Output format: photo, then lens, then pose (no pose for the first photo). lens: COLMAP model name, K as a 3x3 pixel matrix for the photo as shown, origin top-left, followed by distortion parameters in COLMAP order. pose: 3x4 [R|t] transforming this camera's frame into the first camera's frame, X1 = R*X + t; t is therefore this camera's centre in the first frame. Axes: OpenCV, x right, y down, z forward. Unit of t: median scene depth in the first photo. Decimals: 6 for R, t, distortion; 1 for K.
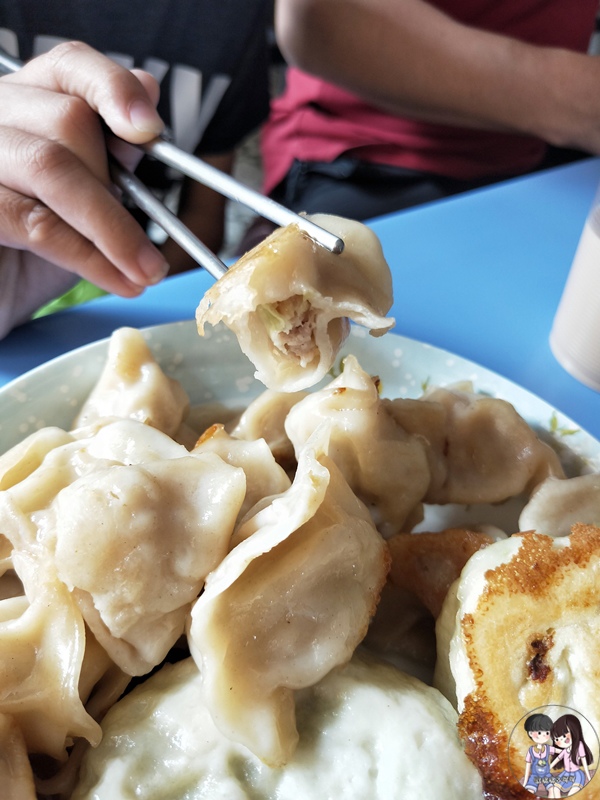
lens RADIAL K [[642.9, 0, 301.6], [0, 642.9, 397.6], [0, 0, 1]] dist [-0.027280, 0.014862]
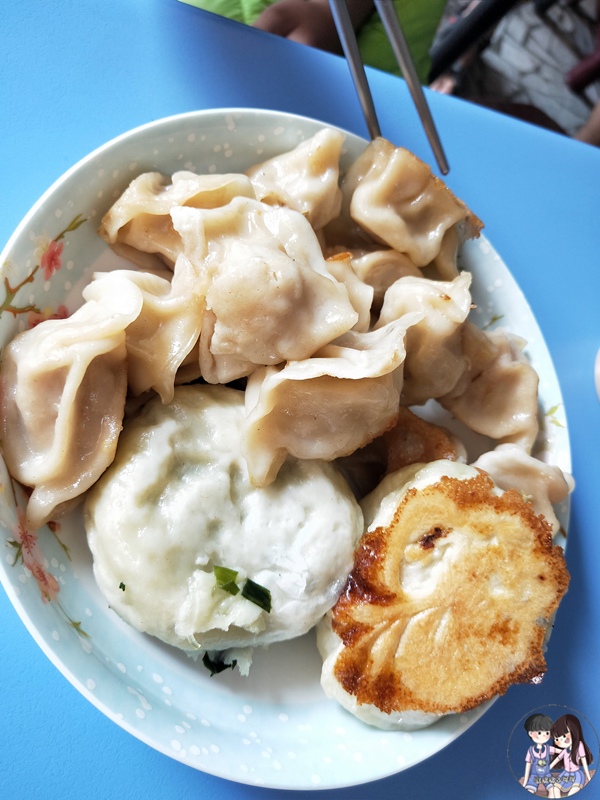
lens RADIAL K [[642.9, 0, 298.1], [0, 642.9, 399.6], [0, 0, 1]] dist [-0.027280, 0.014862]
pose [[0.788214, 0.603356, 0.121162, -0.251694], [-0.606006, 0.726720, 0.323473, -0.121555], [0.107119, -0.328391, 0.938448, -0.337973]]
